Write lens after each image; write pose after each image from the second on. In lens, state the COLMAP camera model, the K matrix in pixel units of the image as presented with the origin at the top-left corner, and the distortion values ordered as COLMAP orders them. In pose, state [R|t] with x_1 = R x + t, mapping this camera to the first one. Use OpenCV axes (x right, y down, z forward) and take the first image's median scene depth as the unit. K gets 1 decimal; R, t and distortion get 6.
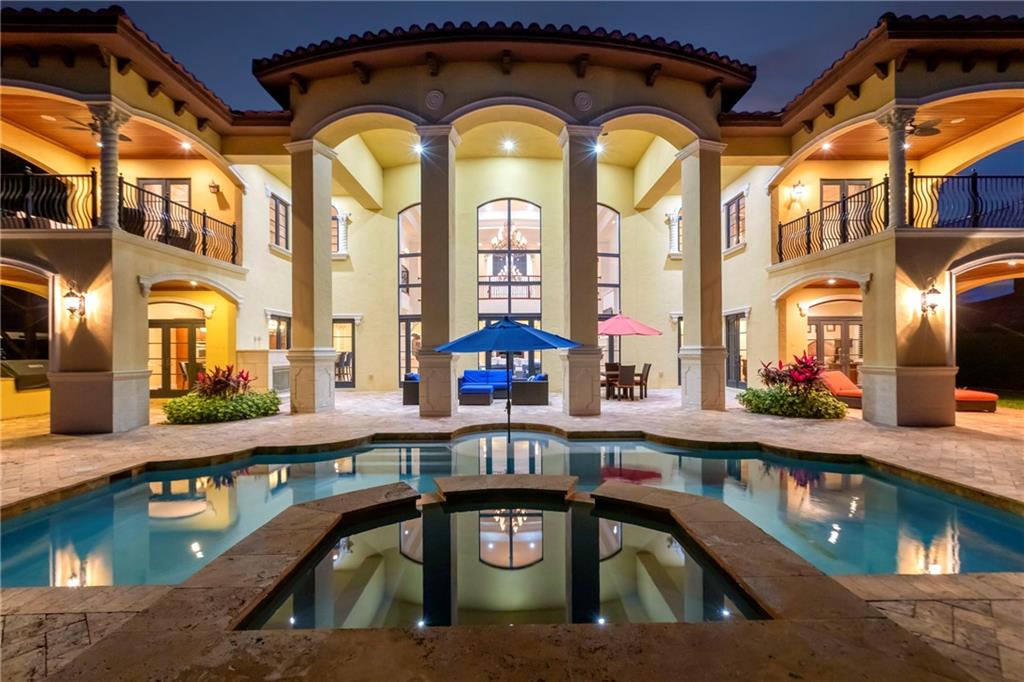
lens RADIAL K [[463.3, 0, 516.3], [0, 463.3, 346.7], [0, 0, 1]] dist [0.000193, 0.000393]
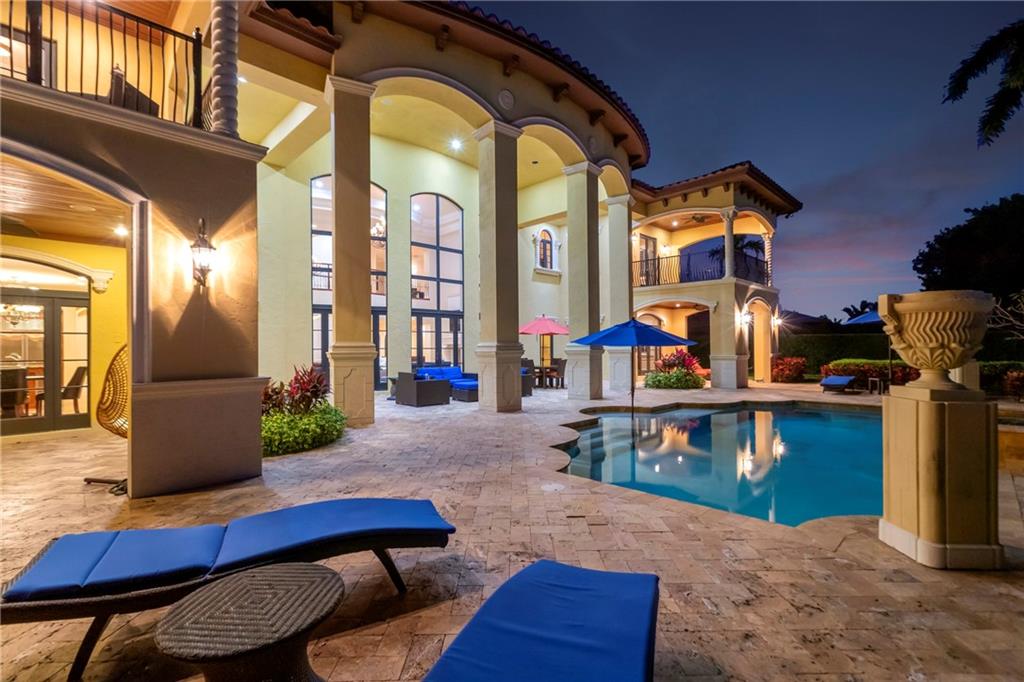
lens RADIAL K [[463.3, 0, 522.7], [0, 463.3, 342.4], [0, 0, 1]] dist [0.000193, 0.000393]
pose [[0.713323, 0.007768, 0.700792, -0.847657], [0.000634, 0.999931, -0.011729, 0.012465], [-0.700835, 0.008811, 0.713269, 0.248965]]
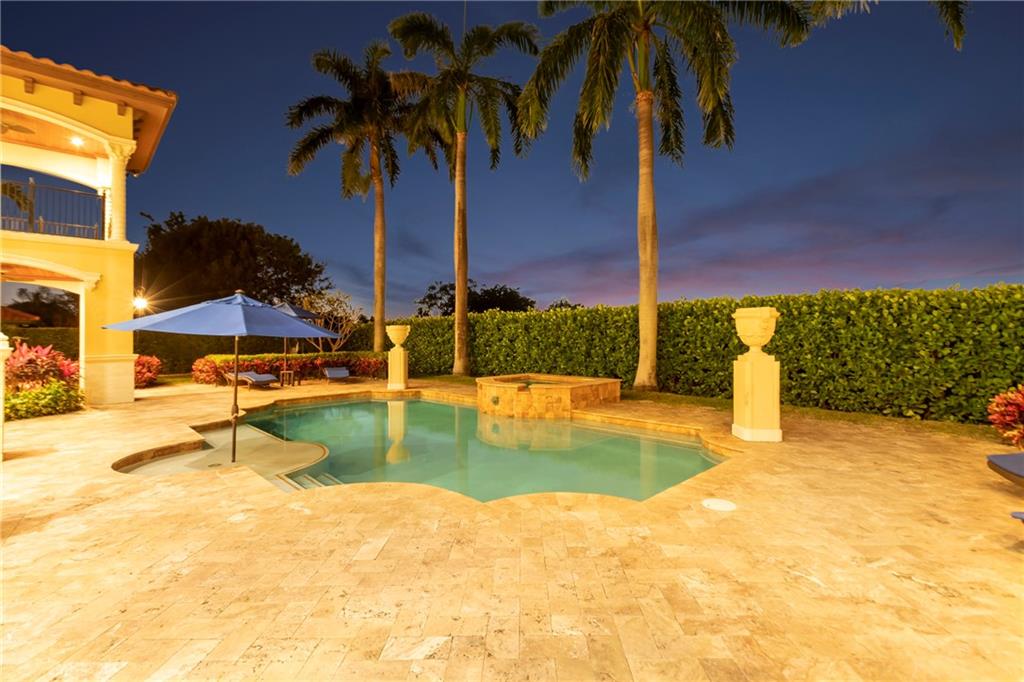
lens RADIAL K [[463.3, 0, 516.1], [0, 463.3, 336.5], [0, 0, 1]] dist [0.000193, 0.000393]
pose [[-0.682277, 0.015859, 0.730922, -0.667398], [0.010782, 0.999874, -0.011630, 0.019053], [-0.731014, -0.000054, -0.682362, 0.917653]]
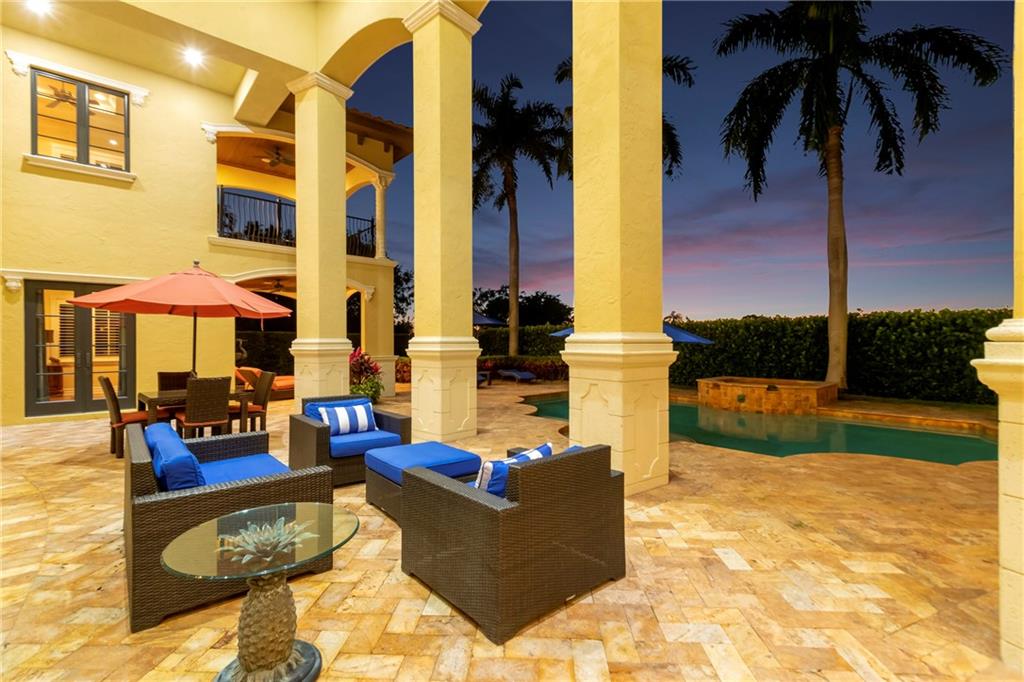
lens RADIAL K [[463.3, 0, 510.7], [0, 463.3, 343.6], [0, 0, 1]] dist [0.000193, 0.000393]
pose [[-0.653067, 0.007708, 0.757261, -0.453884], [0.001007, 0.999956, -0.009309, 0.016935], [-0.757299, -0.005317, -0.653047, 1.375720]]
